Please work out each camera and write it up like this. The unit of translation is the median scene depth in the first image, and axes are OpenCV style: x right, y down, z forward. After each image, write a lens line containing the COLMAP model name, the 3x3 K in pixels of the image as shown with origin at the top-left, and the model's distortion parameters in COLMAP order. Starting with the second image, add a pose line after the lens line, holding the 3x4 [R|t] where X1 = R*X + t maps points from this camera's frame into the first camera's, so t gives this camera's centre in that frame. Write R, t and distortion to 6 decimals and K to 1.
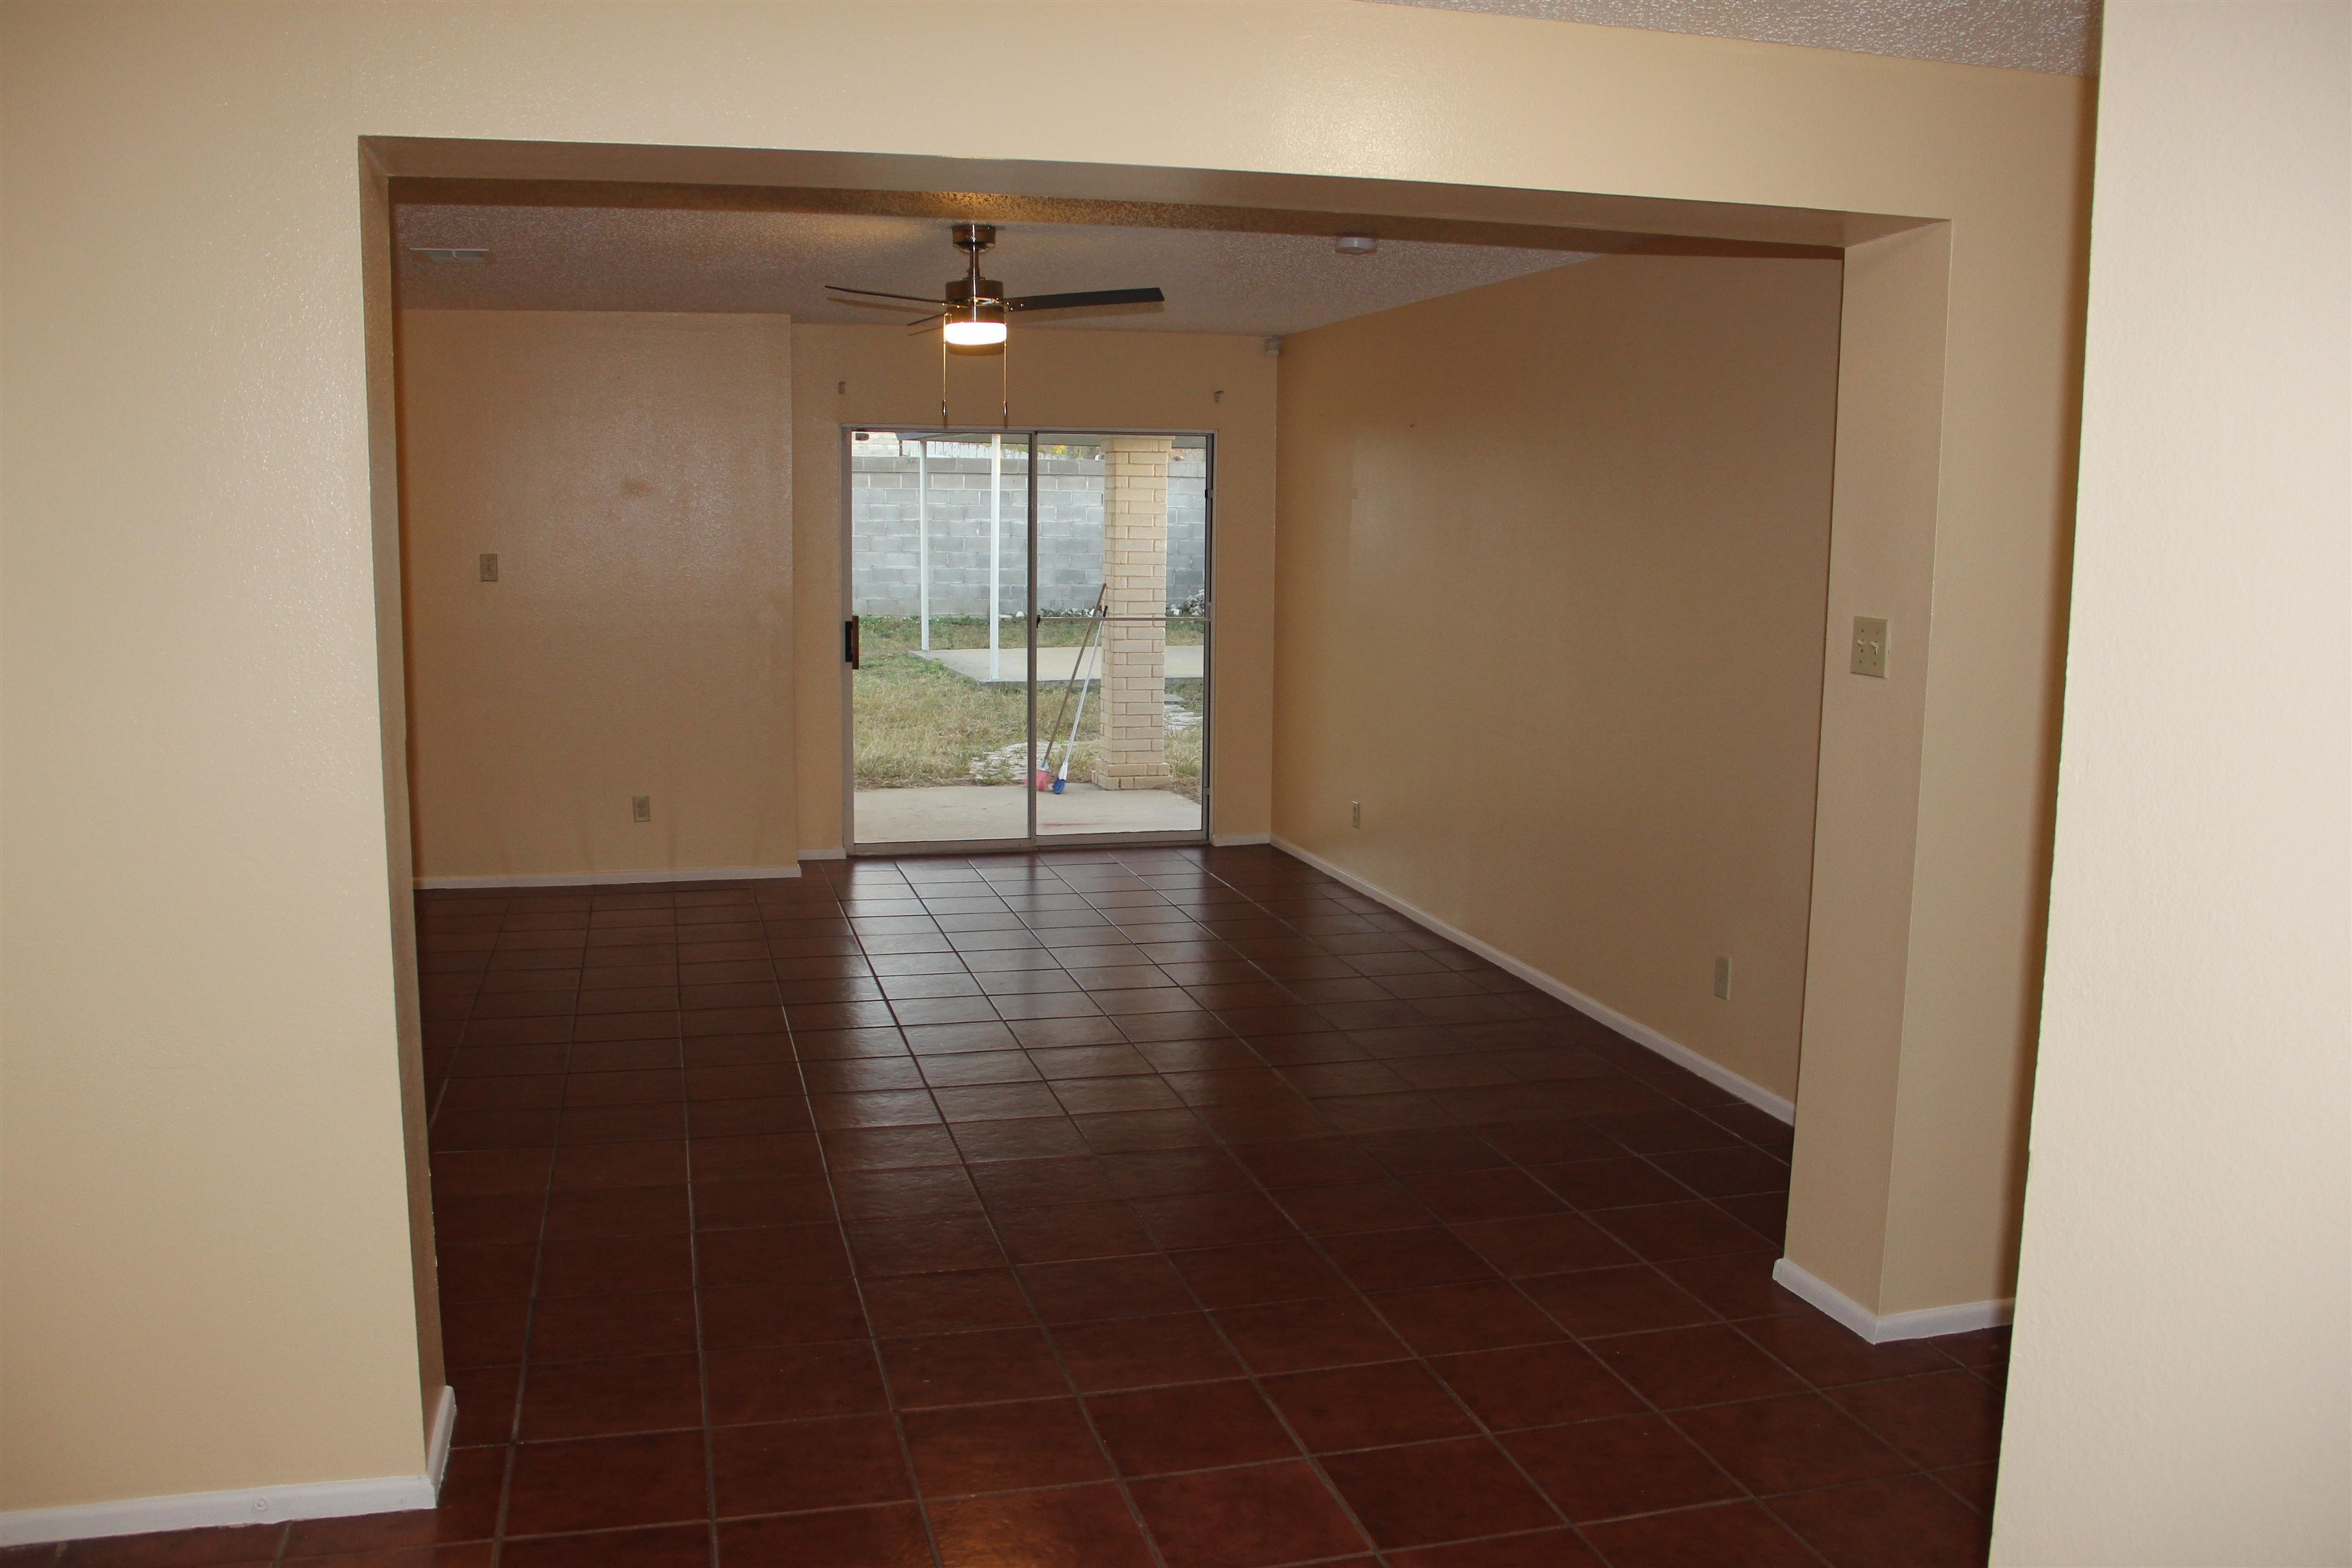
lens RADIAL K [[1944.4, 0, 1170.8], [0, 1944.4, 796.3], [0, 0, 1]] dist [-0.185680, 0.142949]
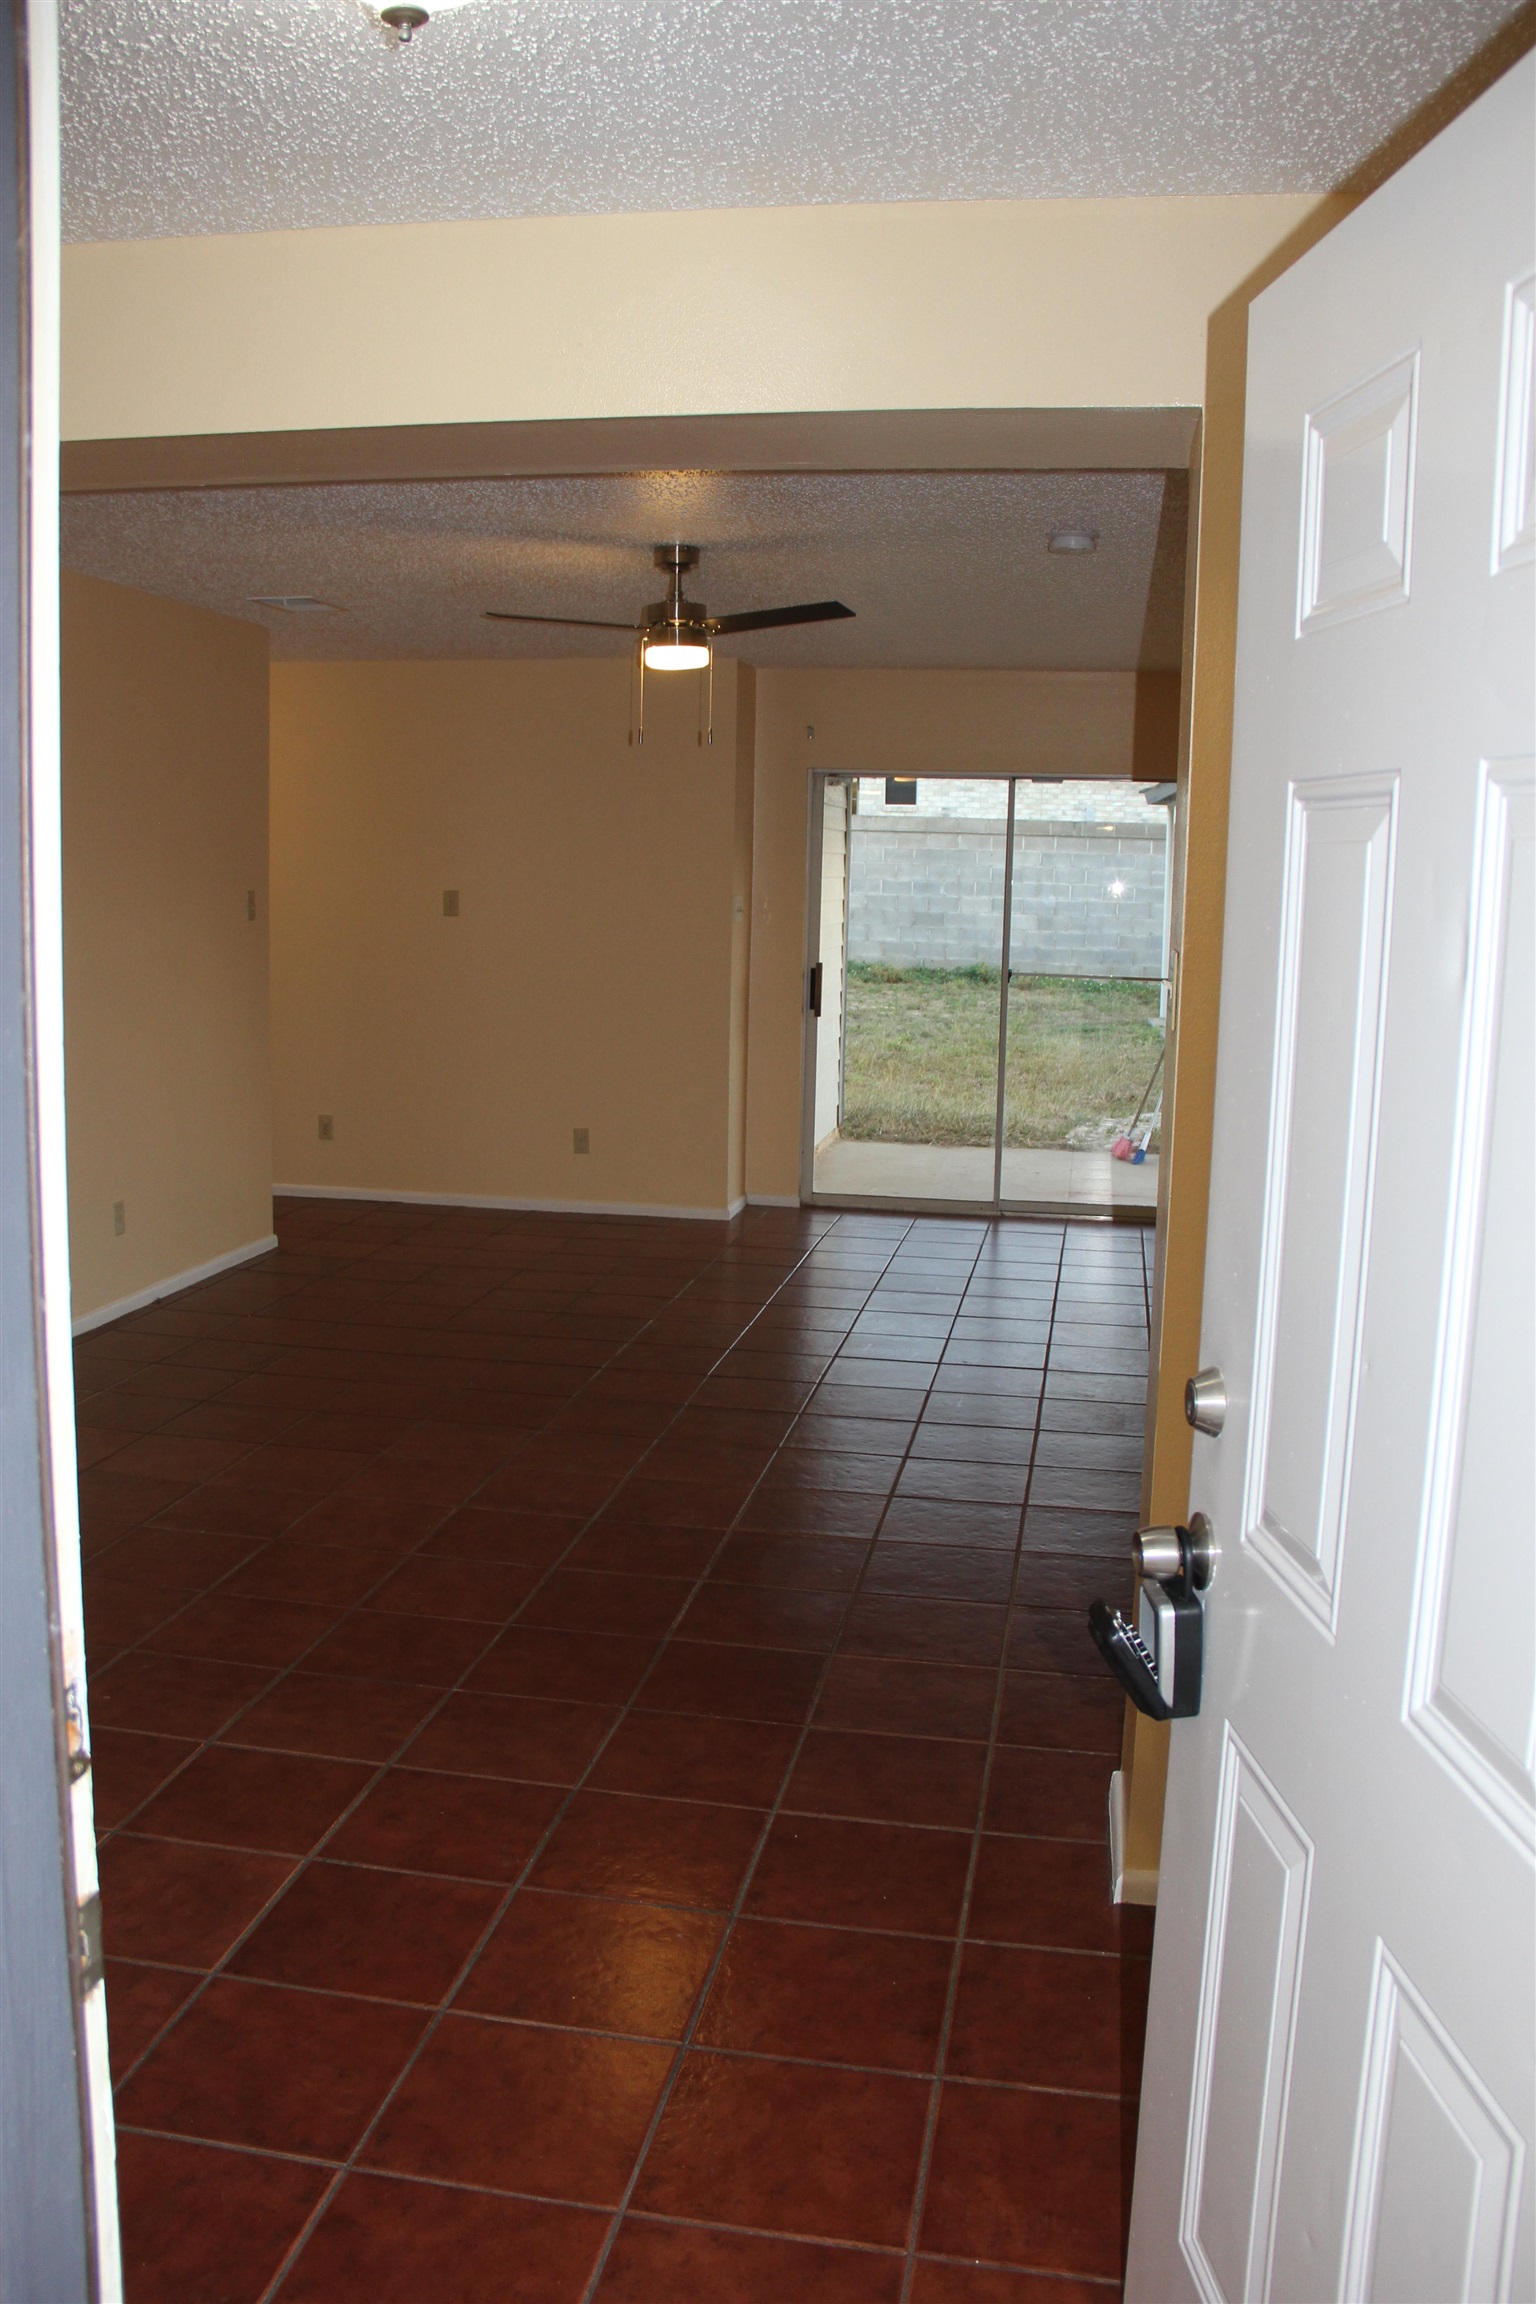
lens RADIAL K [[1904.7, 0, 783.9], [0, 1904.7, 1170.6], [0, 0, 1]] dist [-0.185680, 0.142949]
pose [[0.911230, 0.072563, -0.405456, 0.343618], [-0.071383, 0.997286, 0.018053, -0.005525], [0.405665, 0.012493, 0.913936, 0.163151]]
